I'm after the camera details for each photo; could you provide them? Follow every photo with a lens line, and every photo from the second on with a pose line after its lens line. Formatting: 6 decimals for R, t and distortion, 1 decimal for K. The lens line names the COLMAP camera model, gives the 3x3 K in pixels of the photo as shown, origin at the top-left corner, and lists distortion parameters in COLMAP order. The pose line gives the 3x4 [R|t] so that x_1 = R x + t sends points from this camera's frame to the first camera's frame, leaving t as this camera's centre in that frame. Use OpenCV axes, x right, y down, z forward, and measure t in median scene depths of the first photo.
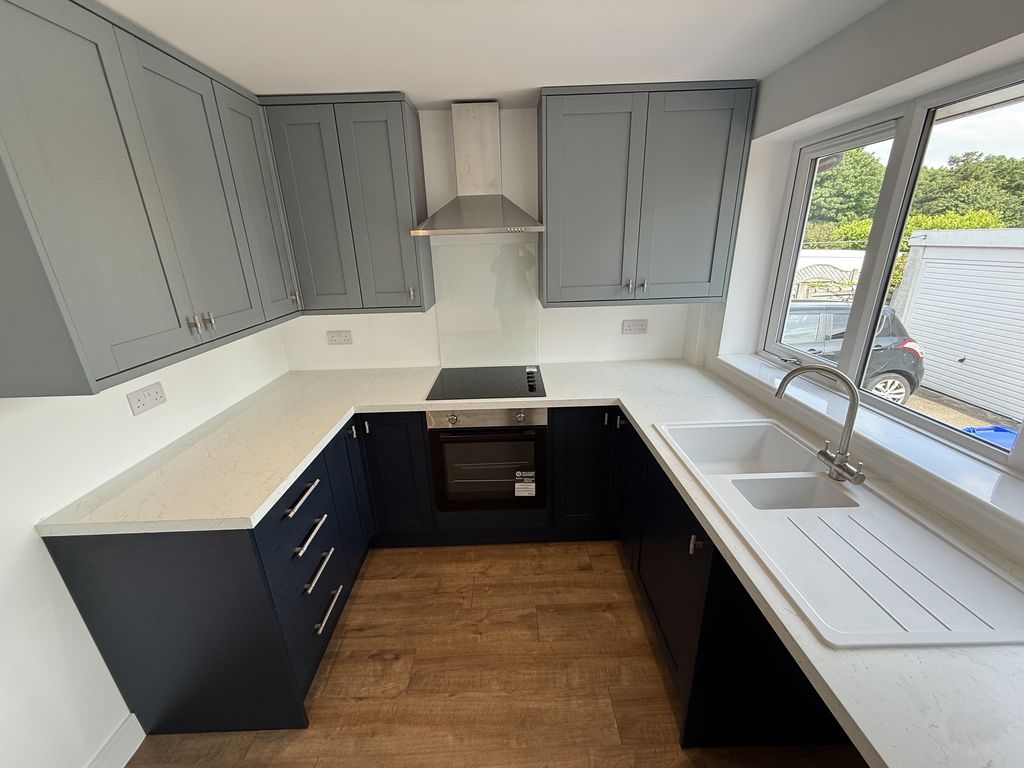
lens RADIAL K [[410.7, 0, 511.5], [0, 410.7, 380.5], [0, 0, 1]] dist [0.000310, 0.000346]
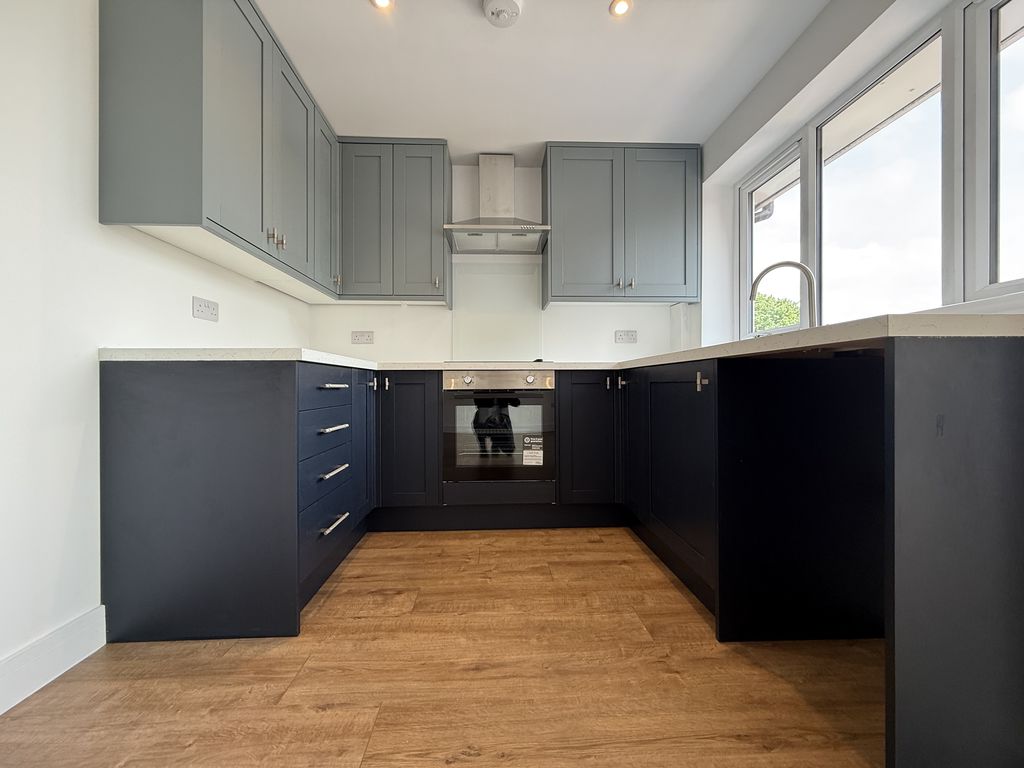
lens RADIAL K [[410.7, 0, 511.4], [0, 410.7, 383.8], [0, 0, 1]] dist [0.000310, 0.000346]
pose [[0.999093, 0.027340, 0.032631, -0.066312], [-0.014765, 0.941484, -0.336733, 0.492788], [-0.039928, 0.335946, 0.941035, -0.019571]]
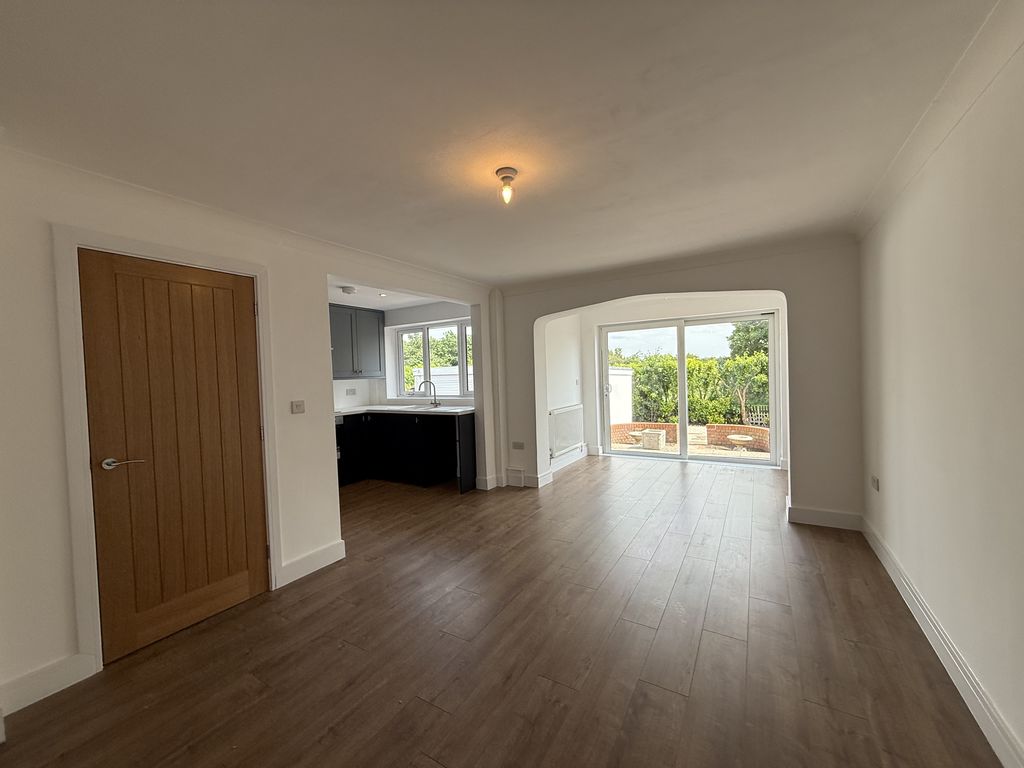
lens RADIAL K [[410.7, 0, 505.4], [0, 410.7, 383.8], [0, 0, 1]] dist [0.000310, 0.000346]
pose [[0.543889, -0.015440, 0.839015, -1.537489], [0.297944, 0.938242, -0.175875, 0.645549], [-0.784484, 0.345636, 0.514899, -1.181419]]
